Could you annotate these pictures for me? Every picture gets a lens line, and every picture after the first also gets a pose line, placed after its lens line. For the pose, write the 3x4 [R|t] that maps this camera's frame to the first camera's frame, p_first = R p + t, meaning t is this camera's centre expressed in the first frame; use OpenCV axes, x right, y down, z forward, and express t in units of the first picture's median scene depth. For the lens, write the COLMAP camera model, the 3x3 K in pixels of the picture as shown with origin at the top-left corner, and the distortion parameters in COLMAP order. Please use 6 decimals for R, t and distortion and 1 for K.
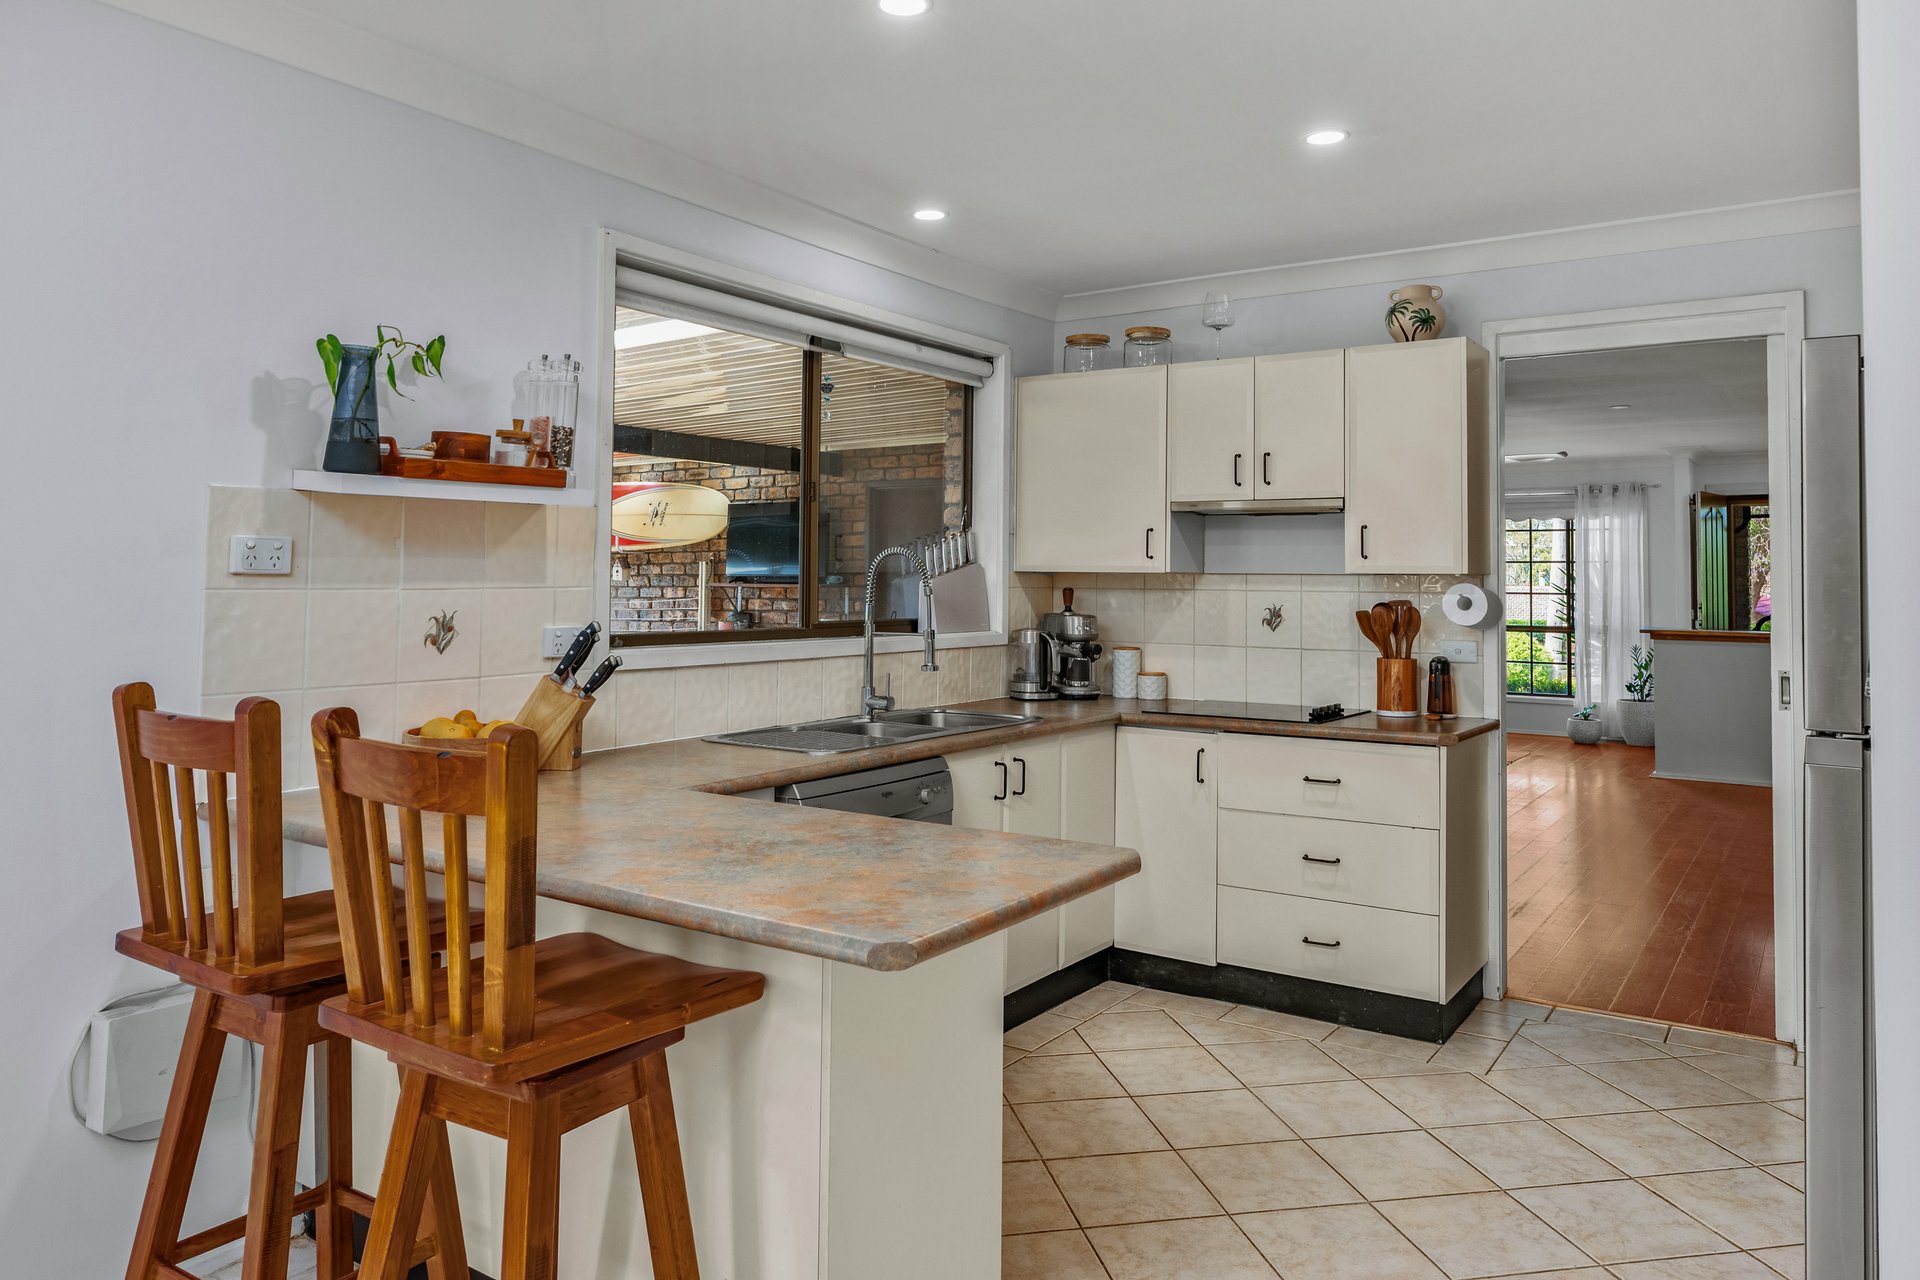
lens RADIAL K [[1322.9, 0, 959.8], [0, 1322.9, 540.8], [0, 0, 1]] dist [0.003728, 0.001722]
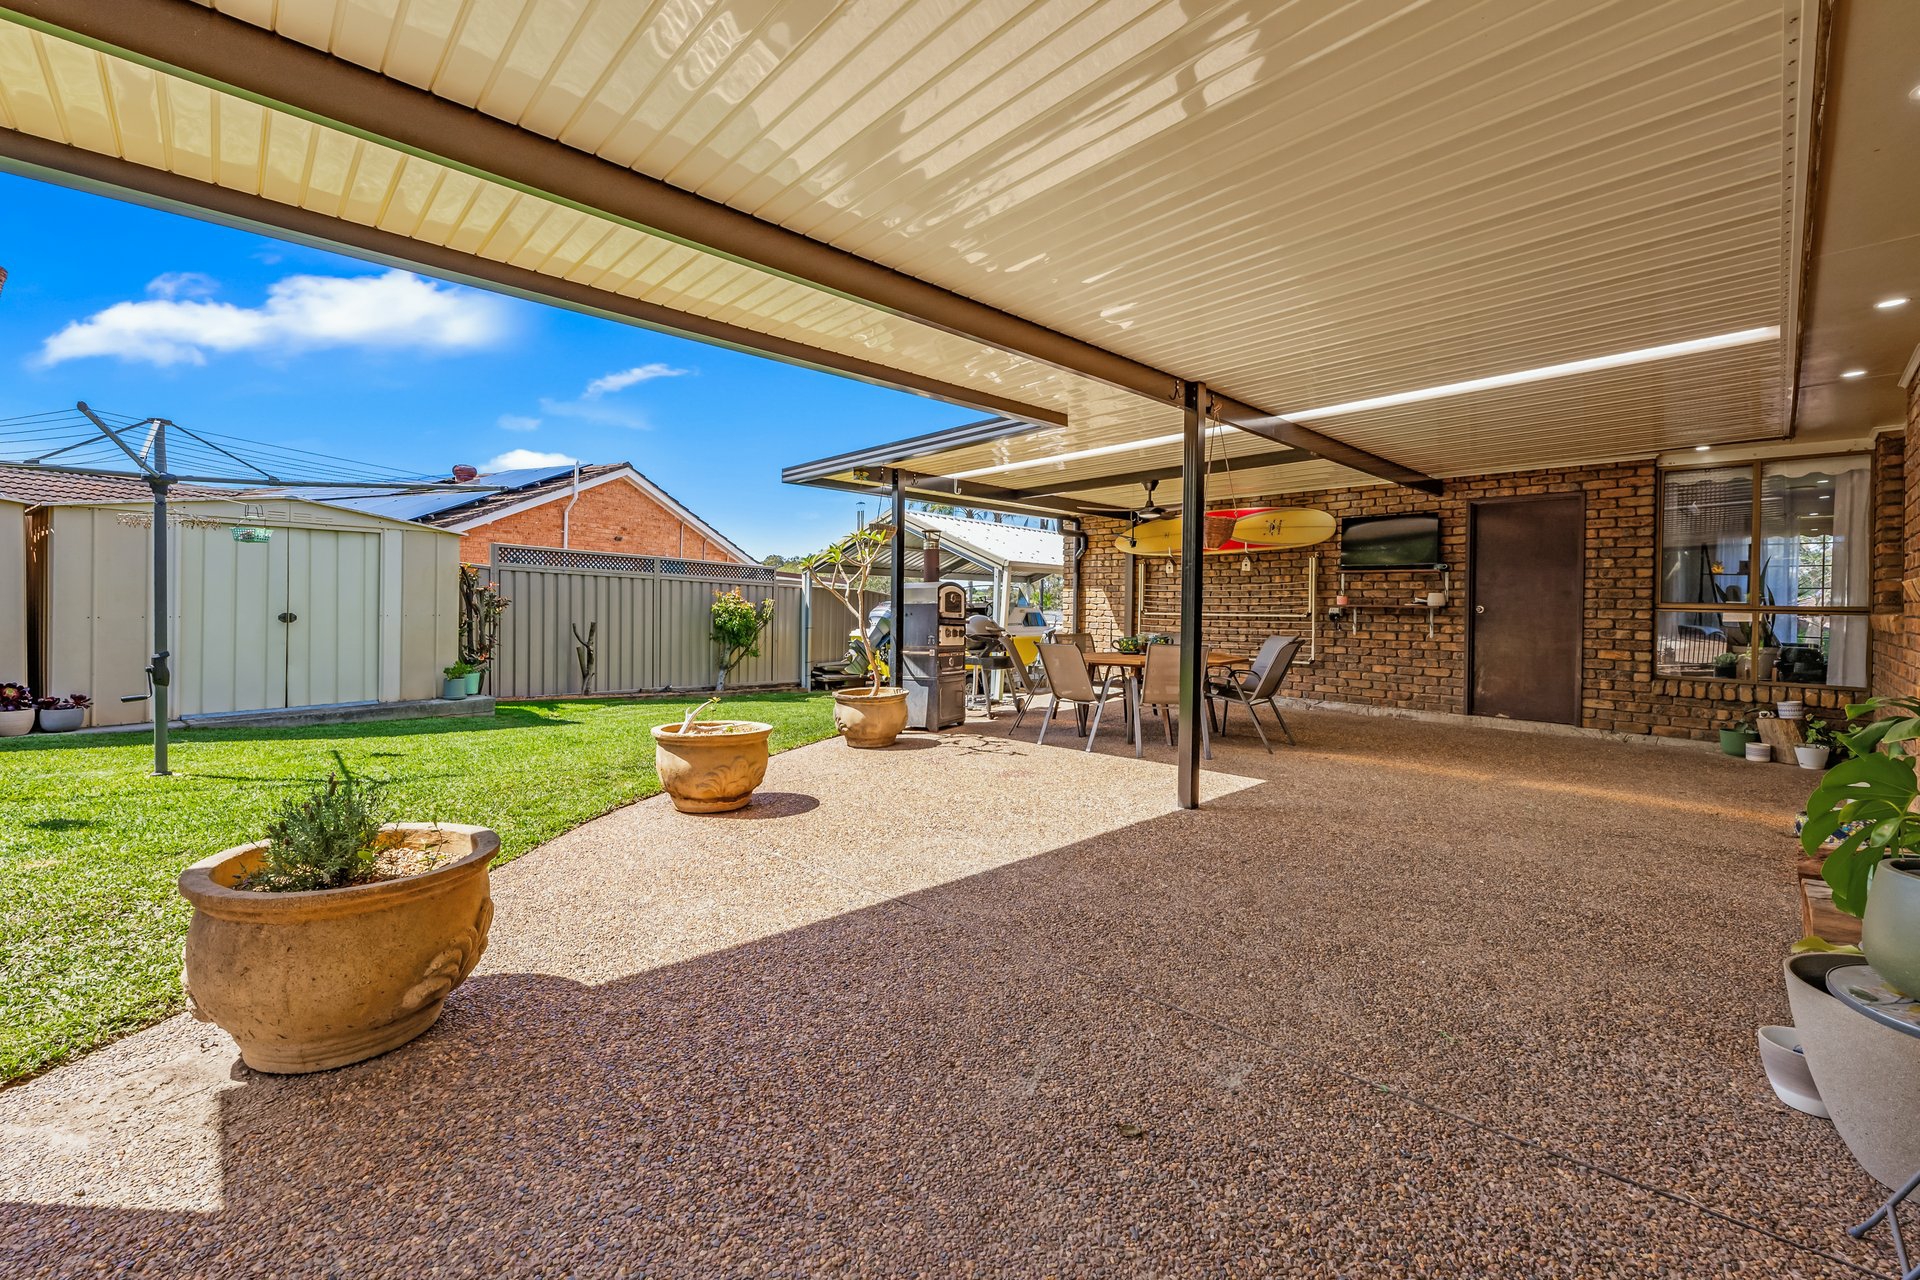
lens RADIAL K [[772.3, 0, 945.5], [0, 772.3, 612.3], [0, 0, 1]] dist [-0.001598, 0.001187]
pose [[0.977527, 0.011456, -0.210500, -0.841013], [-0.002451, 0.999073, 0.042987, 0.082918], [0.210797, -0.041505, 0.976648, 0.088108]]
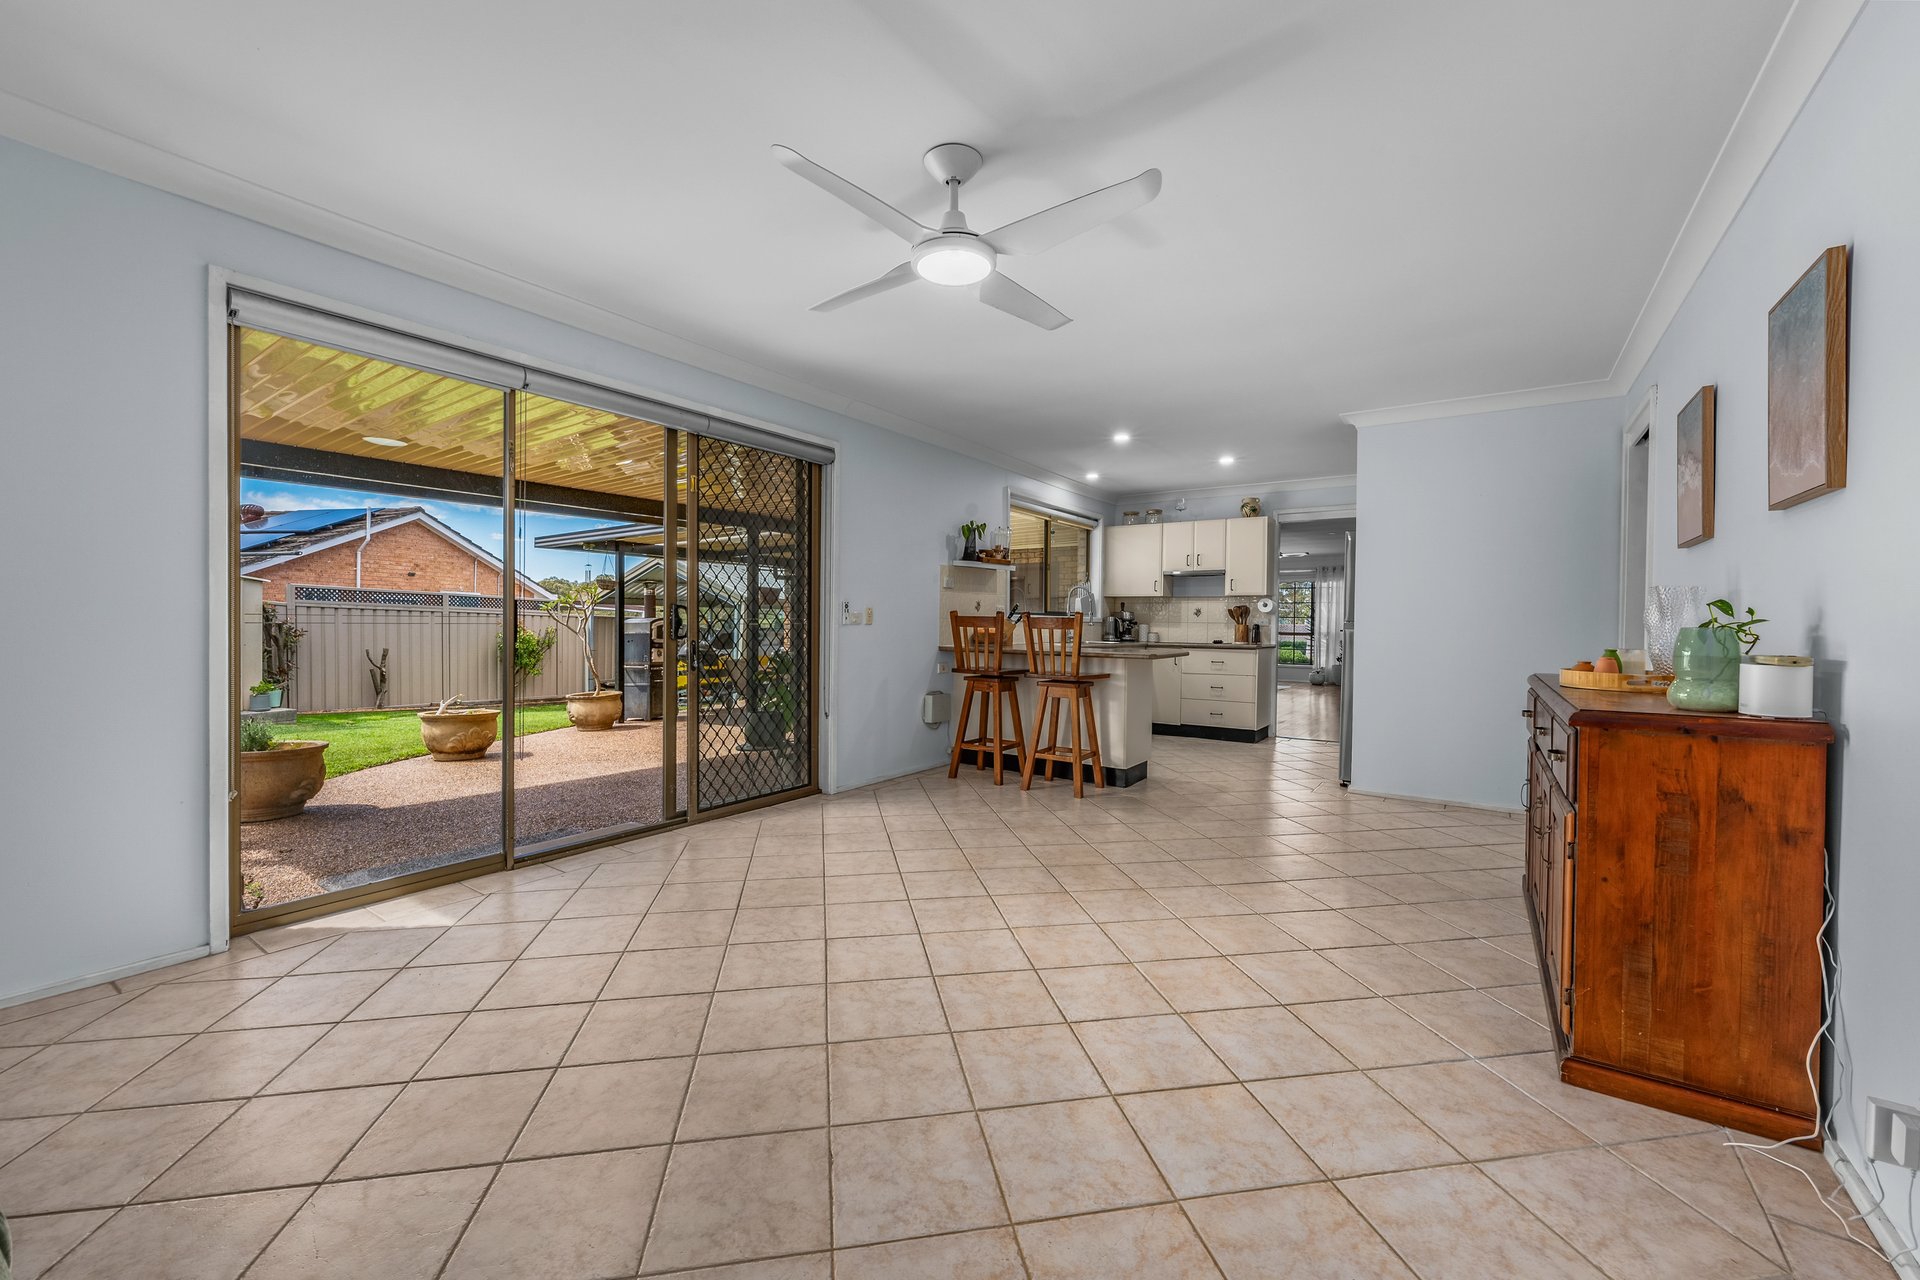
lens RADIAL K [[772.3, 0, 961.7], [0, 772.3, 633.5], [0, 0, 1]] dist [-0.001598, 0.001187]
pose [[0.999975, 0.002909, -0.006462, -0.254826], [-0.002622, 0.999023, 0.044118, 0.031112], [0.006584, -0.044100, 0.999005, -0.651513]]
